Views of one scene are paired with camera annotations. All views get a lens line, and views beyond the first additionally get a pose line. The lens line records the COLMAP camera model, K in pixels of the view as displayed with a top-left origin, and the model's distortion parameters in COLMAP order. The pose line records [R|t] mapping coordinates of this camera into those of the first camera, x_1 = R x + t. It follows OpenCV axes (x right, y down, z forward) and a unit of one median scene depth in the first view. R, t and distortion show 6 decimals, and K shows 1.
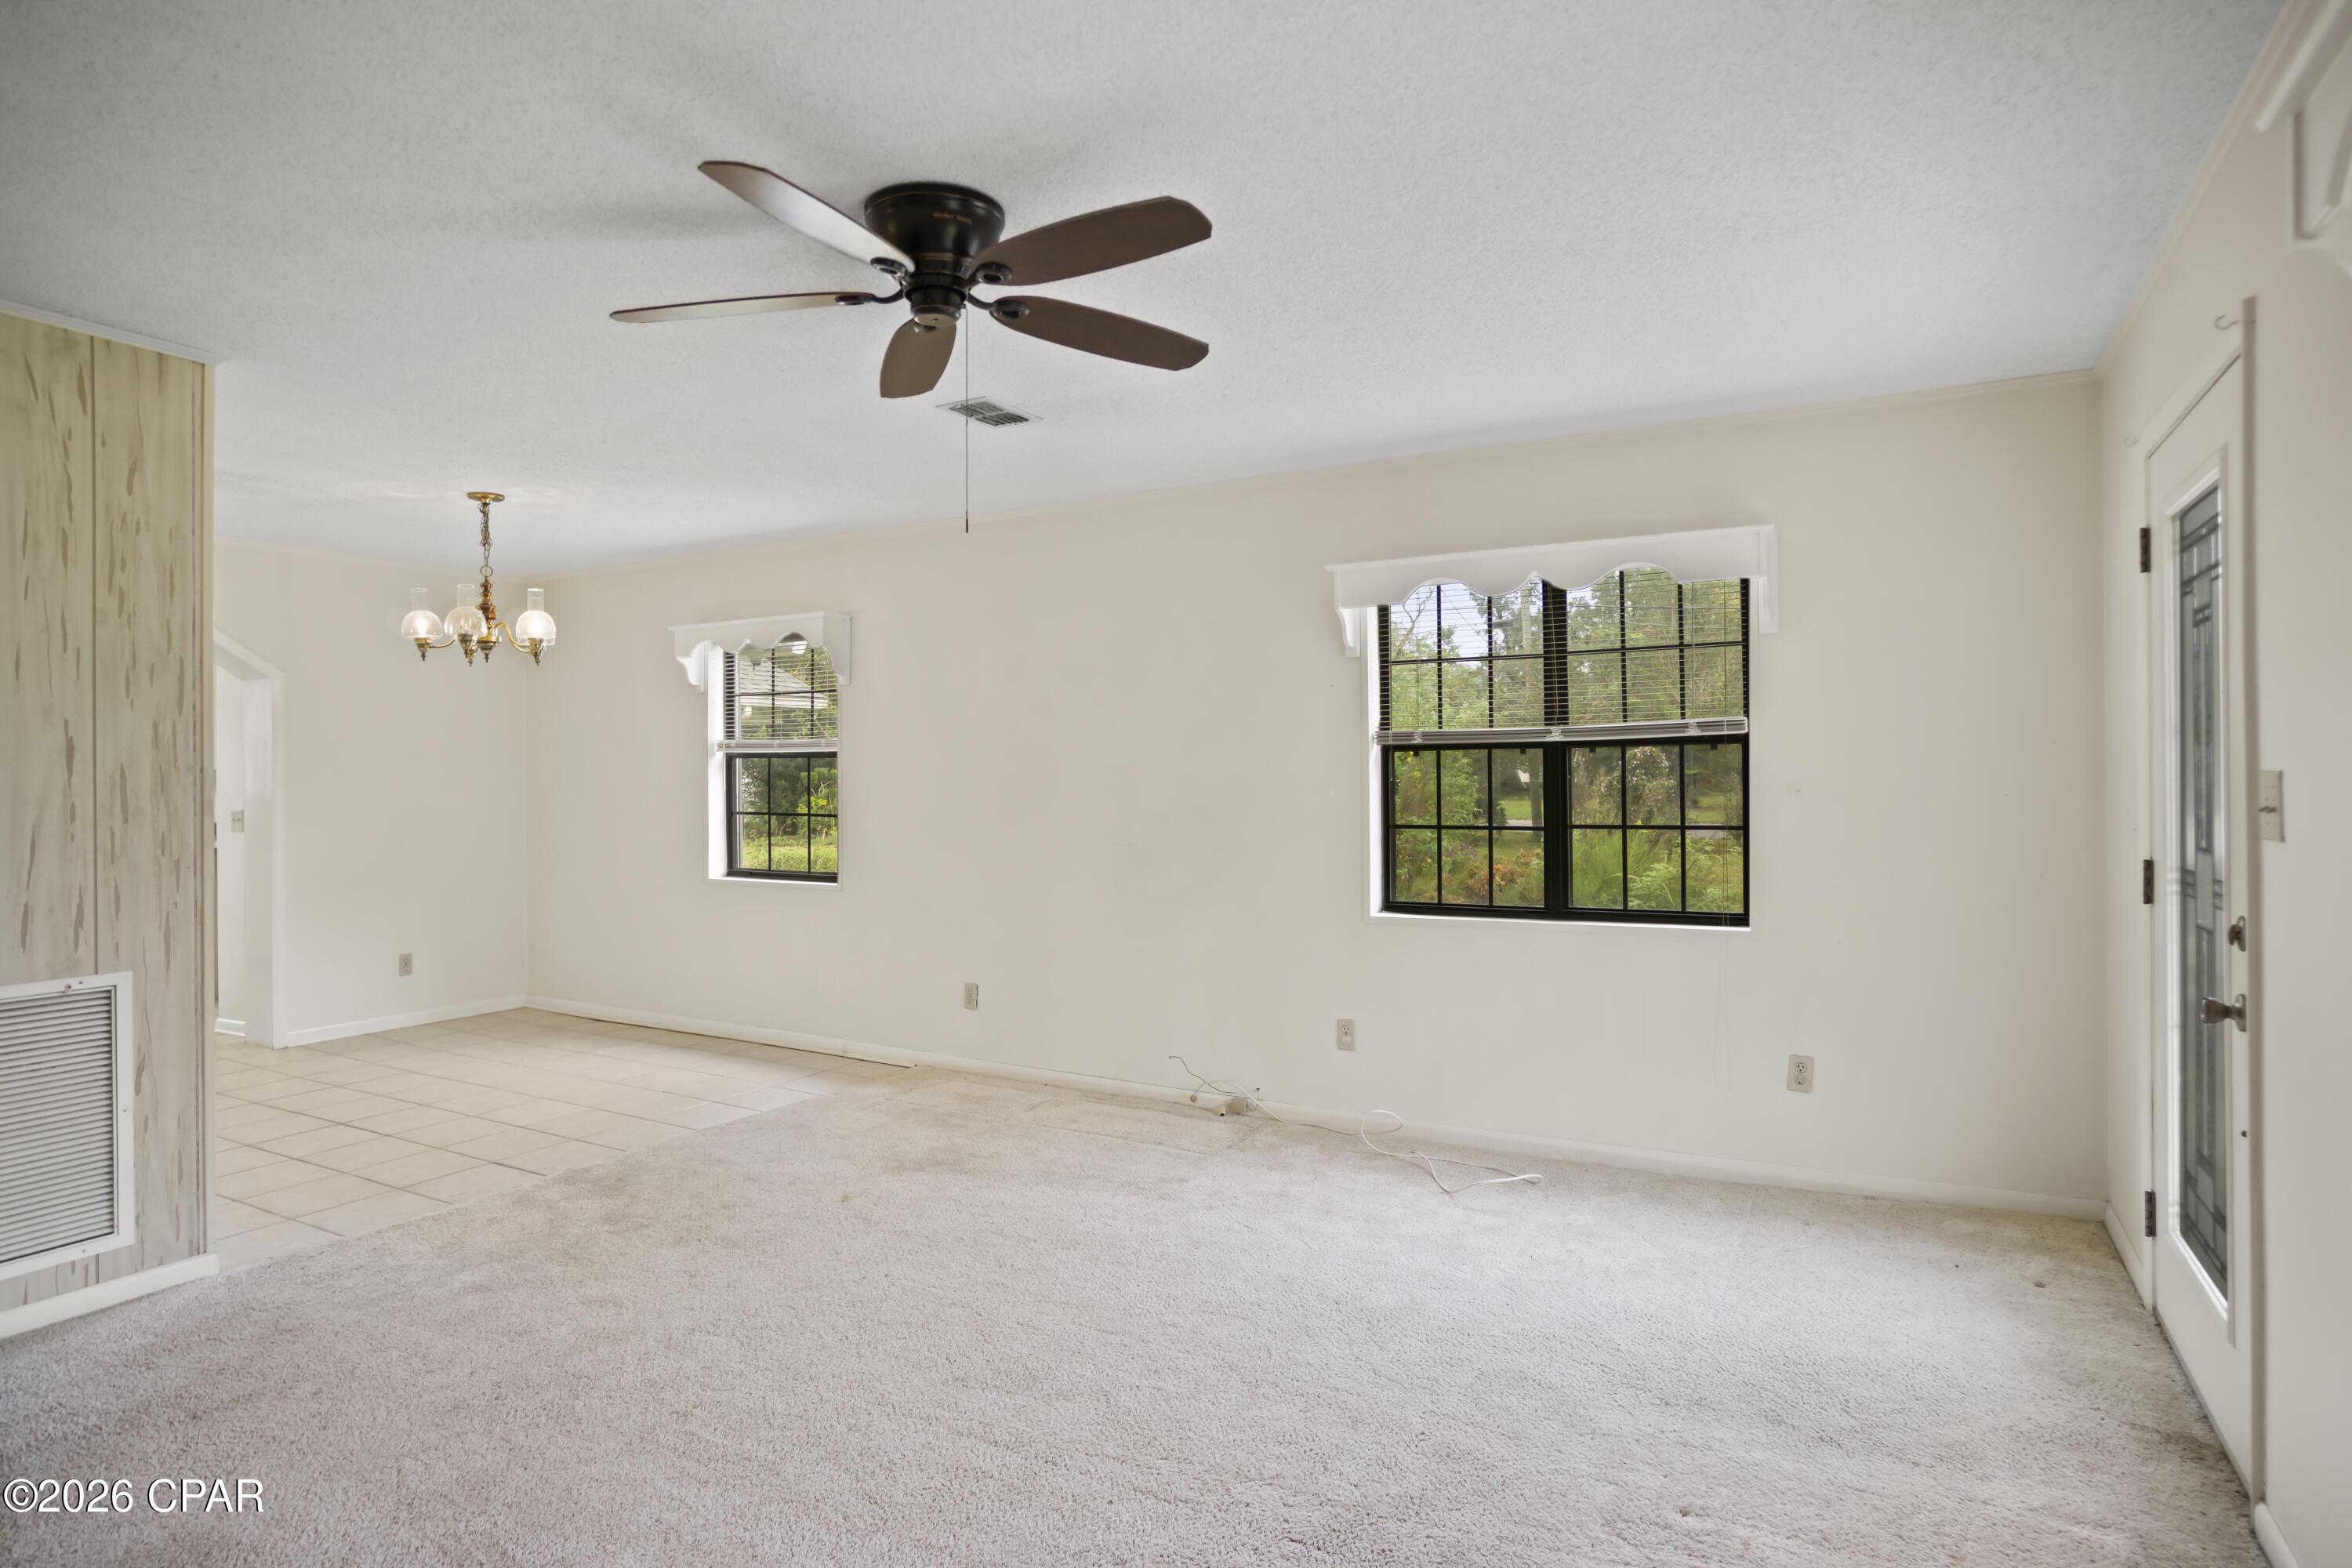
lens RADIAL K [[1273.7, 0, 1168.8], [0, 1273.7, 761.9], [0, 0, 1]] dist [-0.061076, 0.041080]
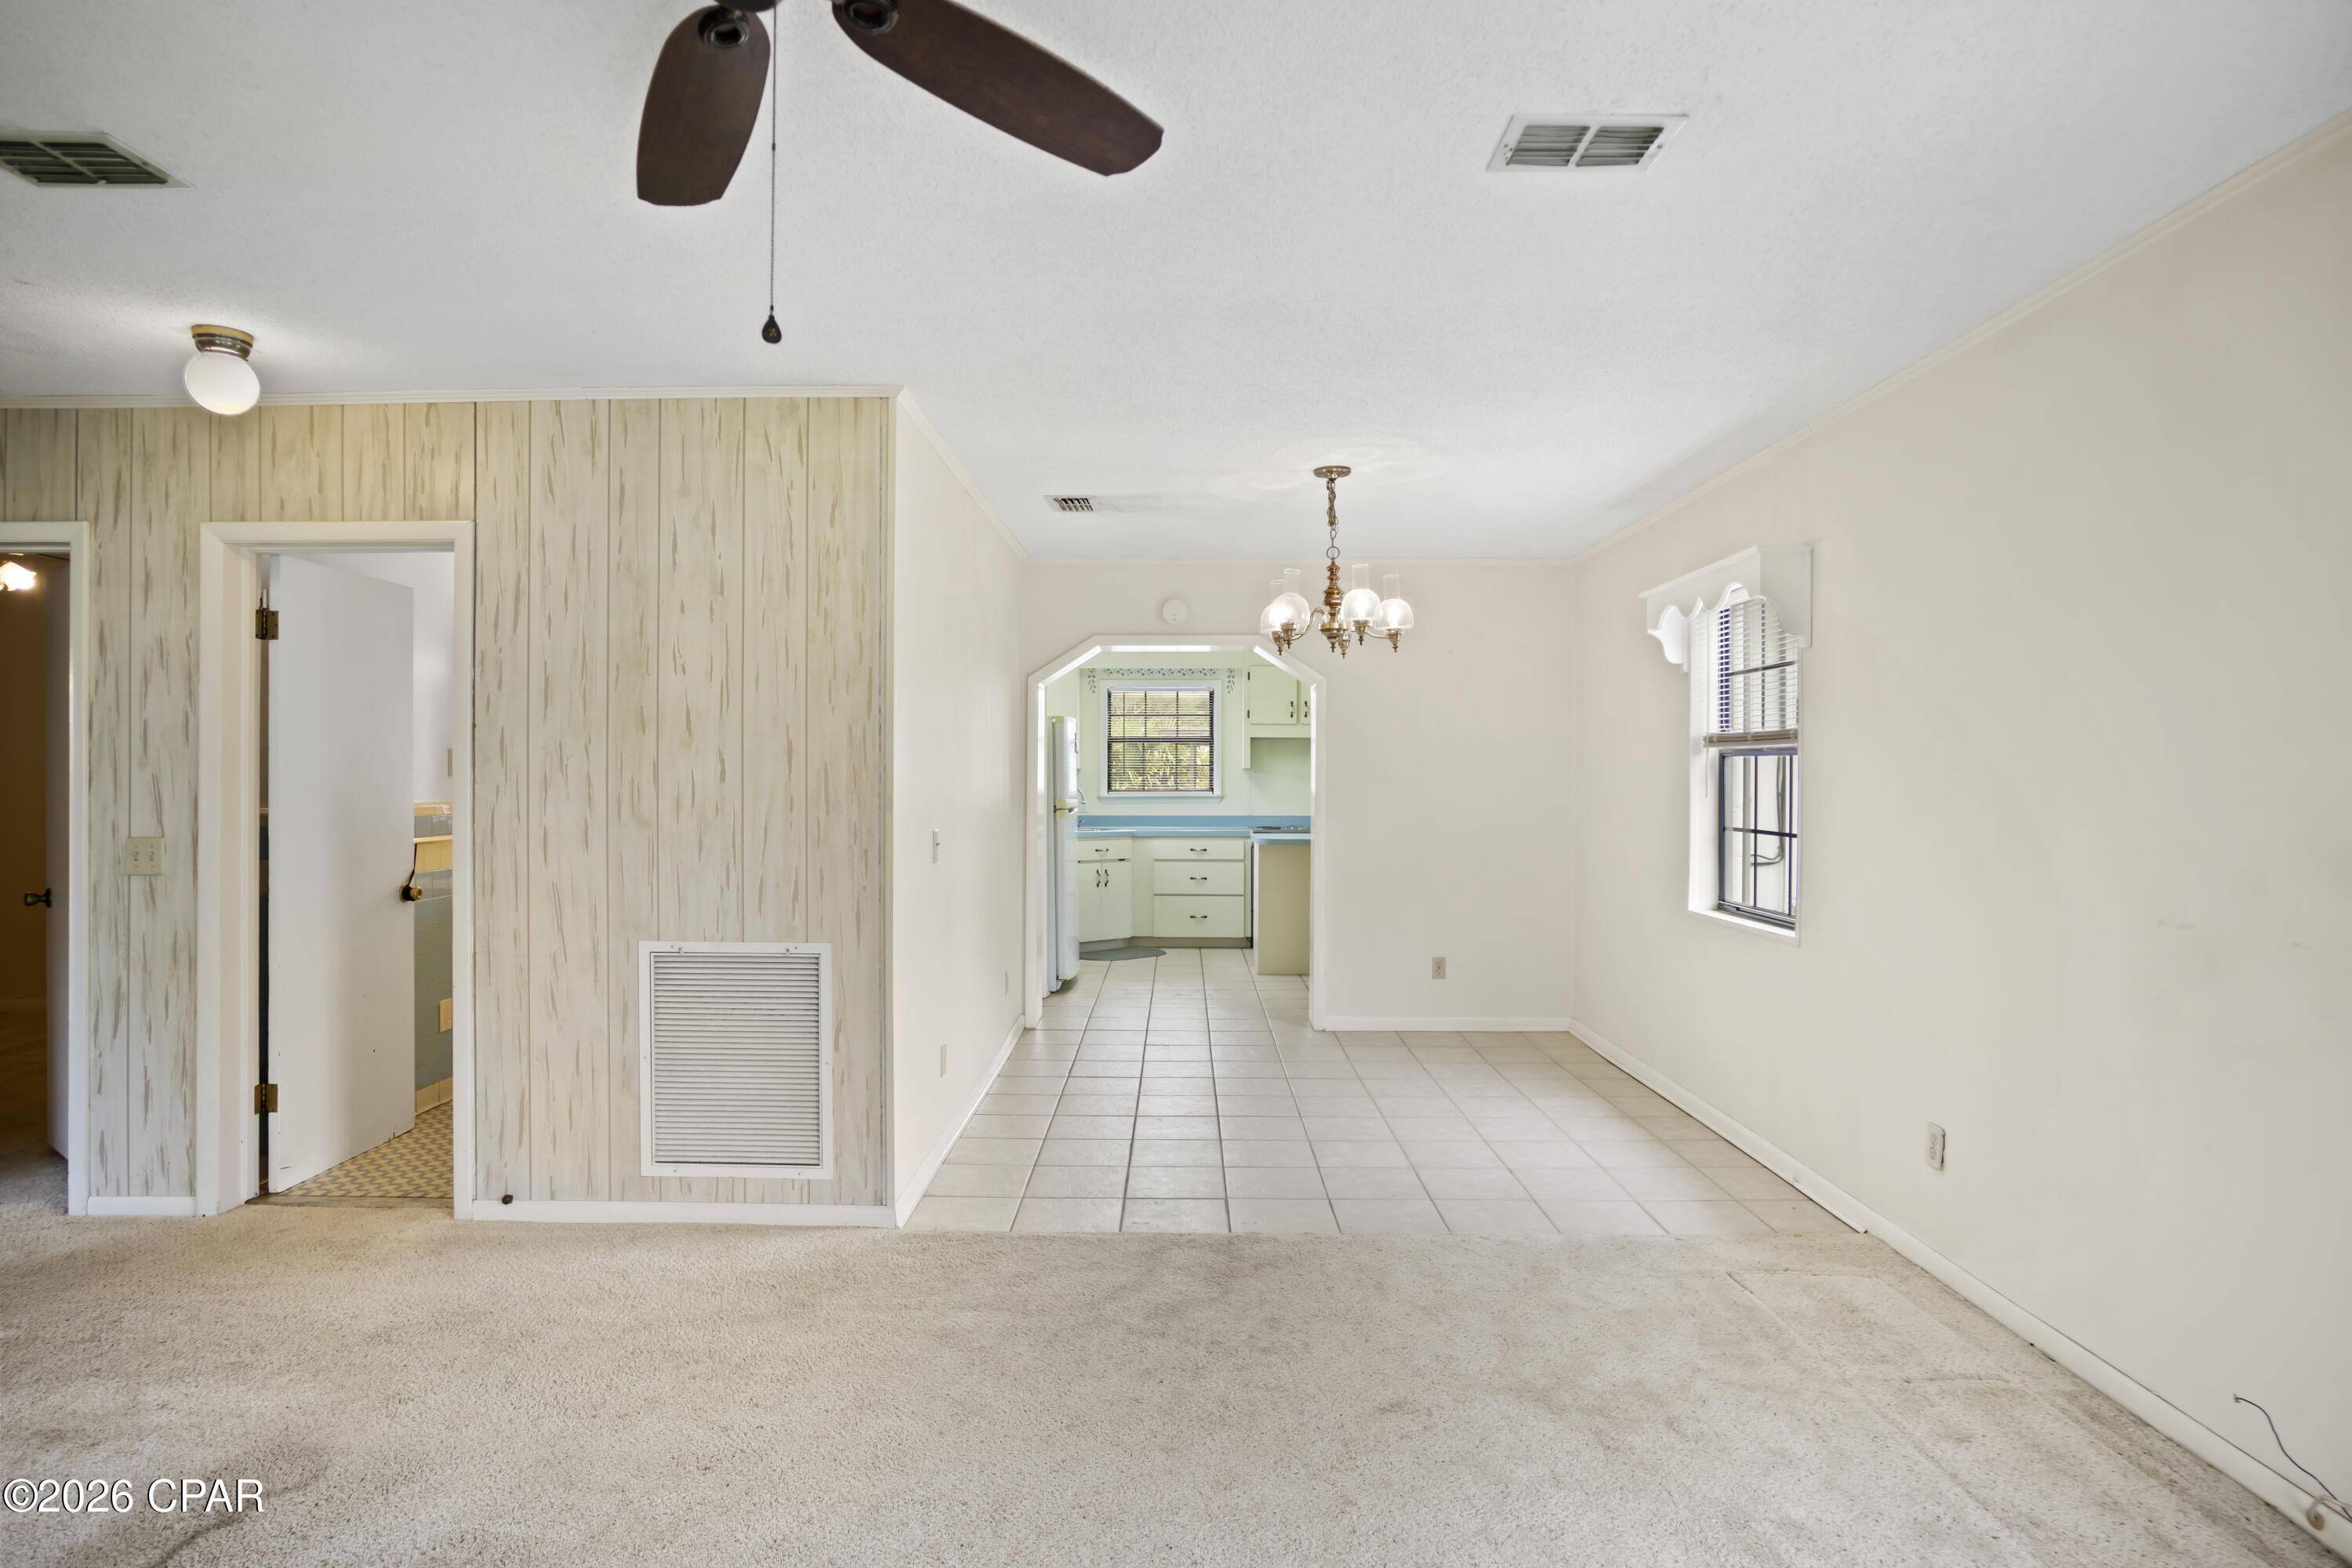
lens RADIAL K [[1273.2, 0, 1179.6], [0, 1273.2, 775.8], [0, 0, 1]] dist [-0.058676, 0.041882]
pose [[0.483782, 0.008797, -0.875144, 0.332359], [0.000053, 0.999949, 0.010081, 0.002298], [0.875189, -0.004923, 0.483757, 0.700937]]
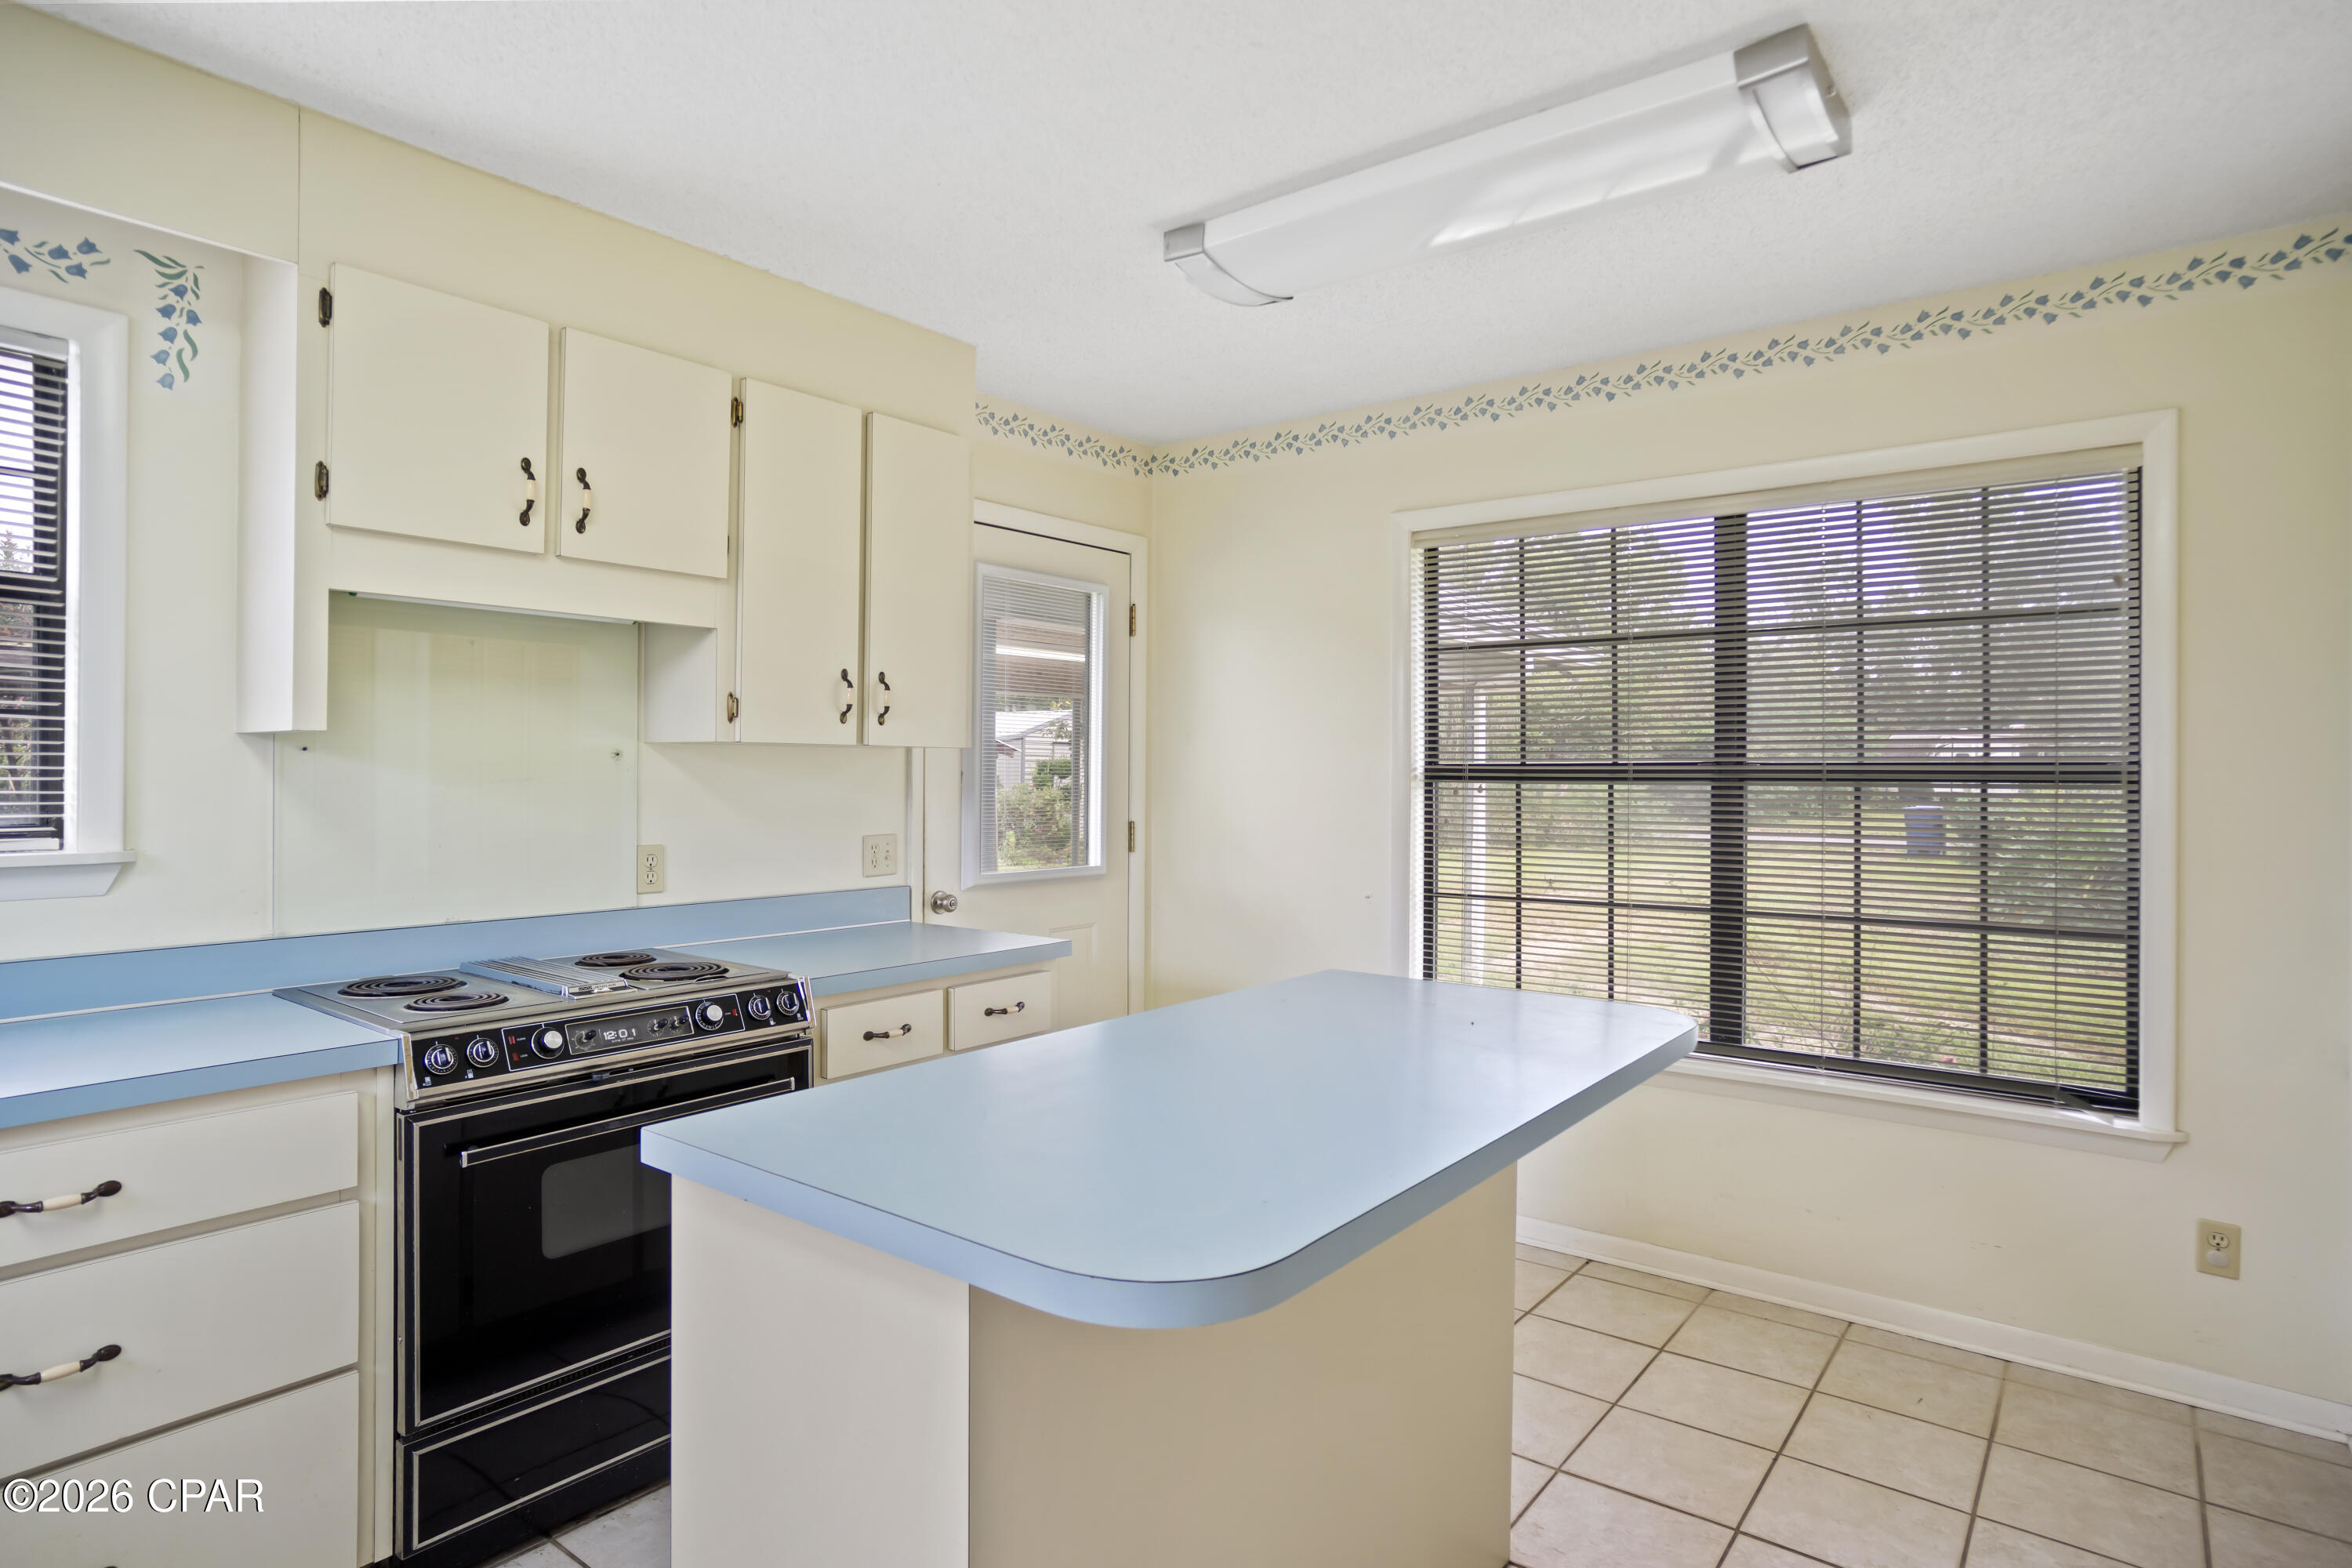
lens RADIAL K [[1273.7, 0, 1168.8], [0, 1273.7, 761.9], [0, 0, 1]] dist [-0.061076, 0.041080]
pose [[0.988321, 0.012099, -0.151906, -1.764867], [-0.011895, 0.999927, 0.002252, 0.025339], [0.151923, -0.000419, 0.988392, 1.768336]]
